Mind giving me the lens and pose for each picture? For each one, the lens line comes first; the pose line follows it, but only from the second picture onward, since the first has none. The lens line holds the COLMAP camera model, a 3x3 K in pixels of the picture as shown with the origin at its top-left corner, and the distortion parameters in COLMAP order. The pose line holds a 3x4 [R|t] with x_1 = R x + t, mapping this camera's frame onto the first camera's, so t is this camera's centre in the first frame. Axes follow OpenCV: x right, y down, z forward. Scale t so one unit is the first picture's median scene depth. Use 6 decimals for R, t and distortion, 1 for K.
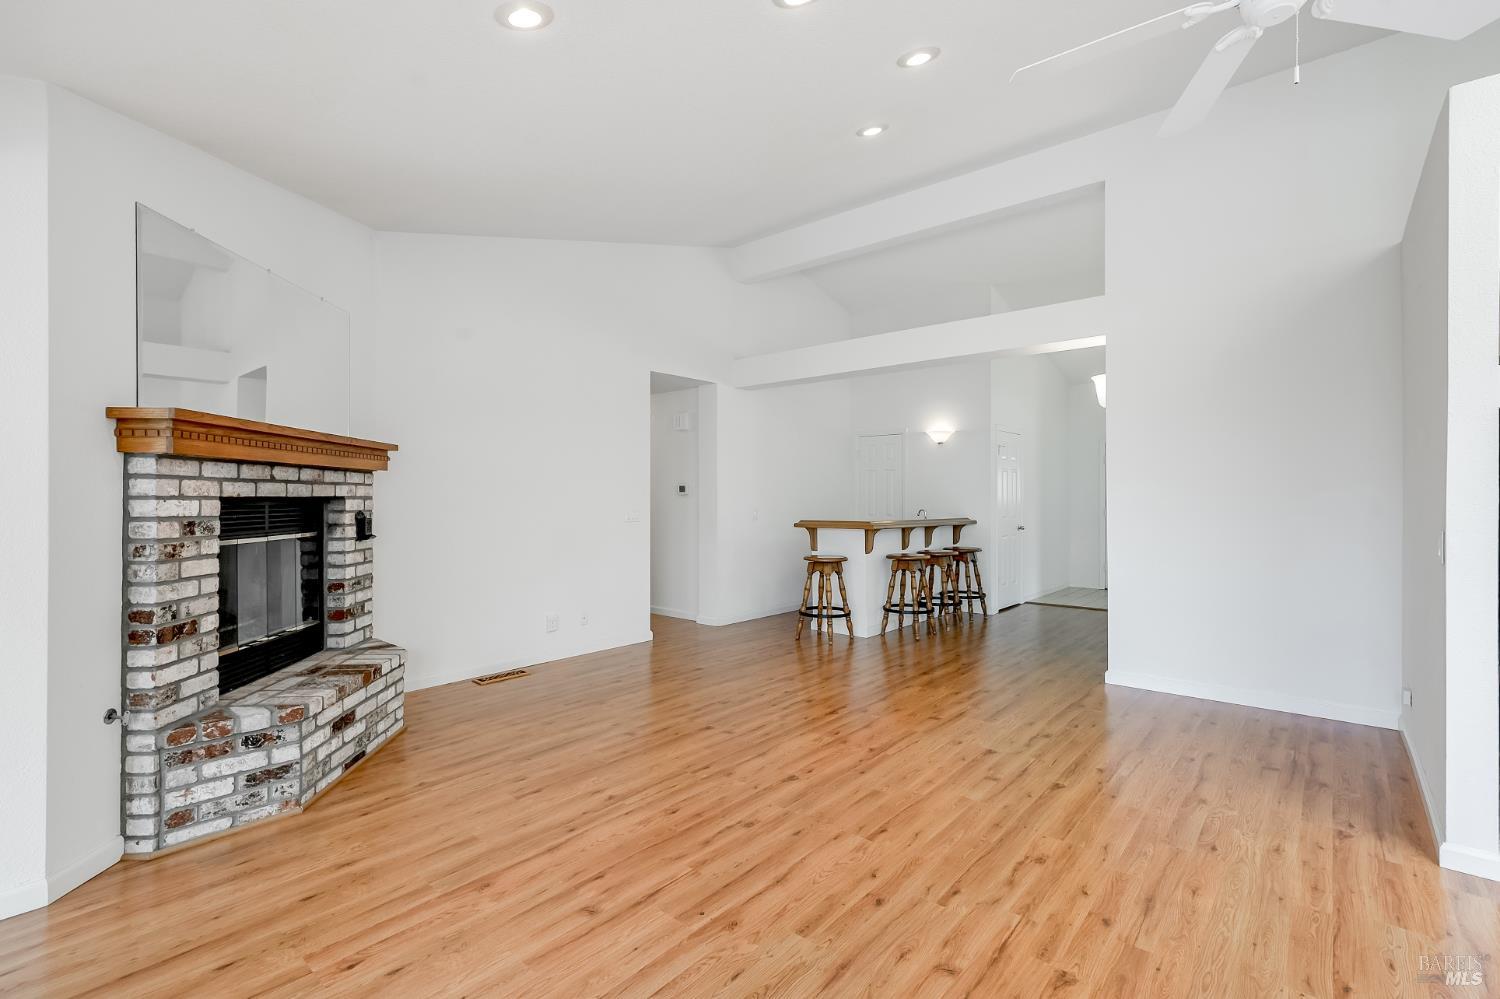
lens RADIAL K [[676.7, 0, 751.1], [0, 676.7, 499.0], [0, 0, 1]] dist [0.000725, 0.000032]
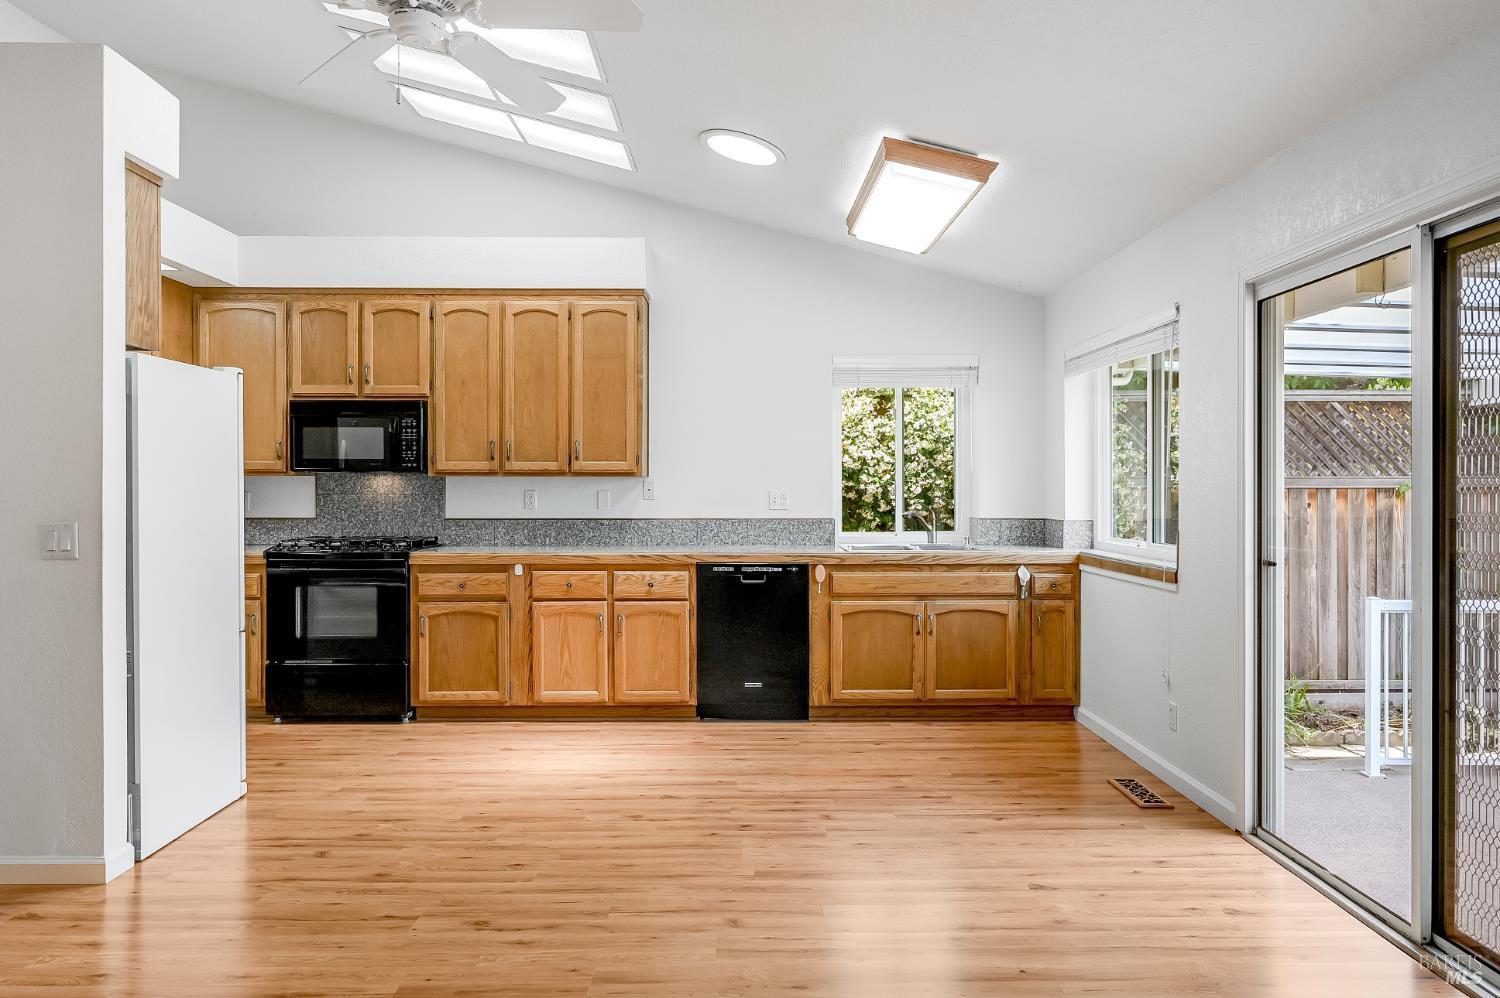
lens RADIAL K [[1000.0, 0, 749.2], [0, 1000.0, 490.1], [0, 0, 1]] dist [-0.003178, -0.000365]
pose [[-0.658037, -0.003068, 0.752980, -0.463244], [0.001687, 0.999983, 0.005548, -0.000240], [-0.752984, 0.004921, -0.658020, 0.973730]]
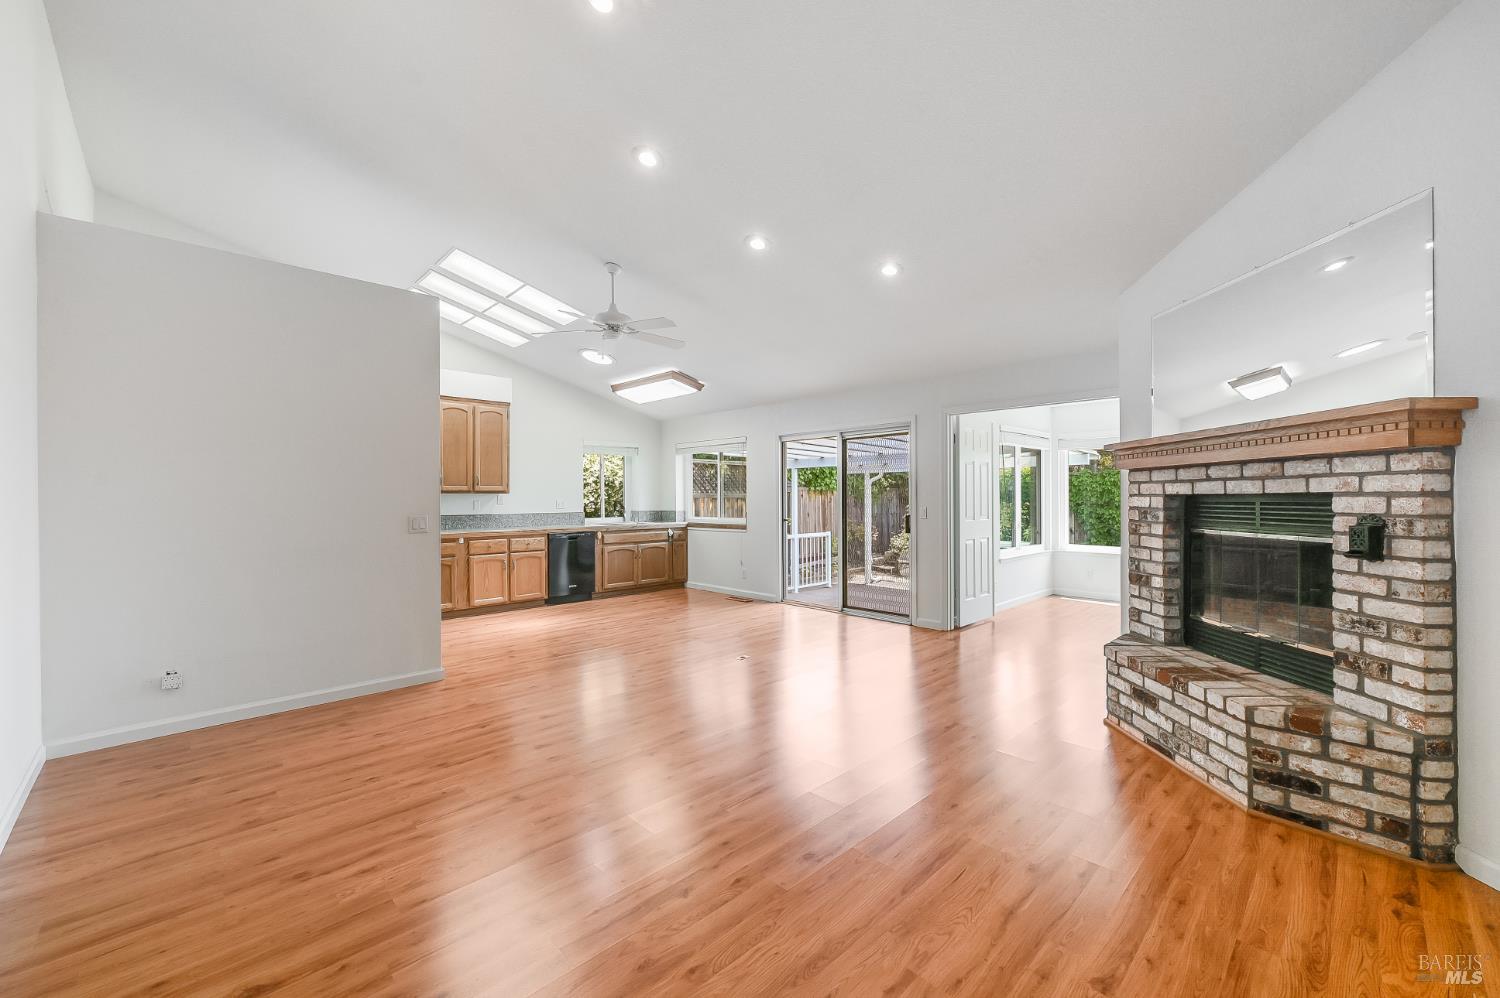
lens RADIAL K [[597.6, 0, 750.5], [0, 597.6, 495.3], [0, 0, 1]] dist [0.001897, -0.001165]
pose [[-0.995879, 0.003722, 0.090615, -0.050381], [0.003702, 0.999993, -0.000389, -0.003913], [-0.090615, -0.000052, -0.995886, 2.130332]]
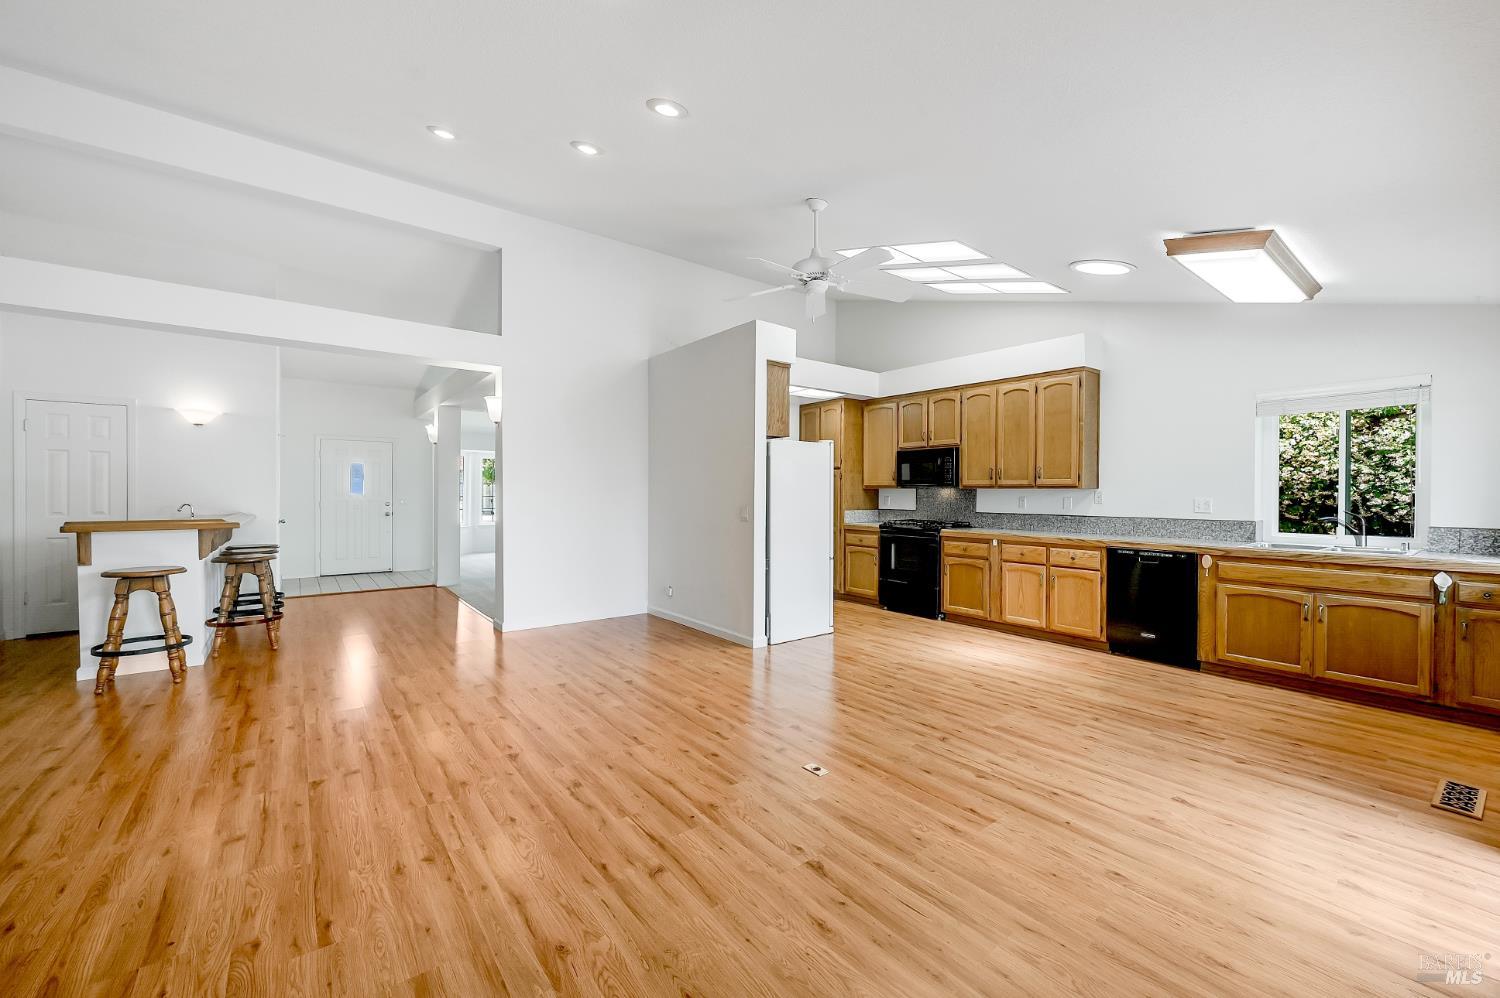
lens RADIAL K [[597.6, 0, 752.9], [0, 597.6, 494.8], [0, 0, 1]] dist [0.001897, -0.001165]
pose [[0.202148, -0.002027, 0.979353, -0.804401], [-0.003124, 0.999991, 0.002715, 0.001104], [-0.979350, -0.003608, 0.202140, 0.462435]]
